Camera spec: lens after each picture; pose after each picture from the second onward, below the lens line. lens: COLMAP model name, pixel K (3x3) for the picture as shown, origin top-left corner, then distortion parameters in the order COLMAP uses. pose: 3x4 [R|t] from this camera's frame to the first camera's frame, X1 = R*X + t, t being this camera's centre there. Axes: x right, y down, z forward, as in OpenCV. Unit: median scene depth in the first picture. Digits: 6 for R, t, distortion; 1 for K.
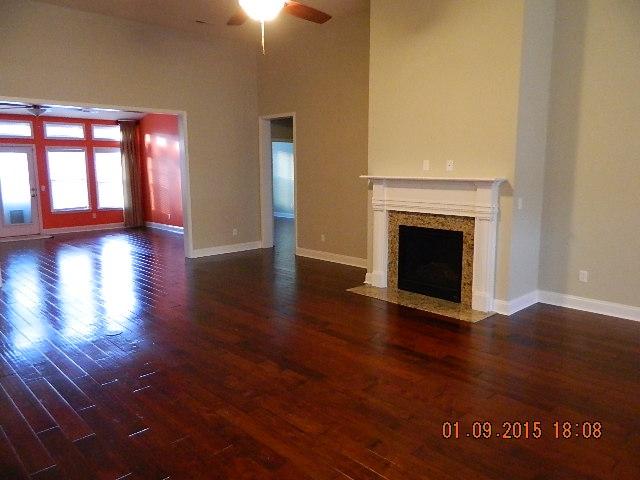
lens RADIAL K [[489.2, 0, 318.5], [0, 489.2, 241.6], [0, 0, 1]] dist [0.026835, -0.020205]
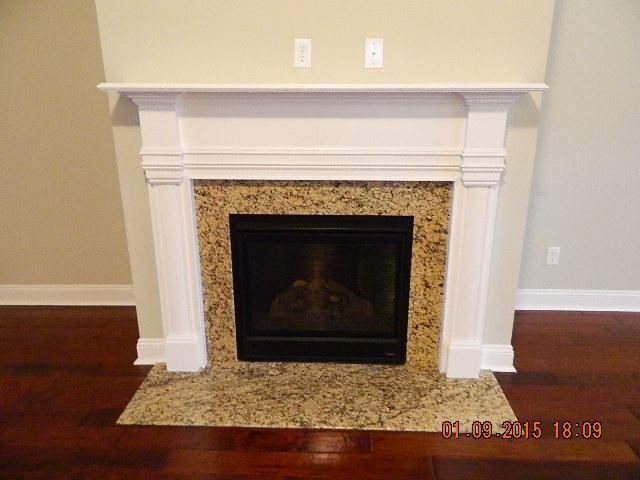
lens RADIAL K [[489.2, 0, 323.9], [0, 489.2, 241.0], [0, 0, 1]] dist [0.026835, -0.020205]
pose [[0.713133, -0.213346, 0.667776, -0.047463], [0.108550, 0.974683, 0.195476, -0.081725], [-0.692574, -0.066913, 0.718237, 0.665063]]
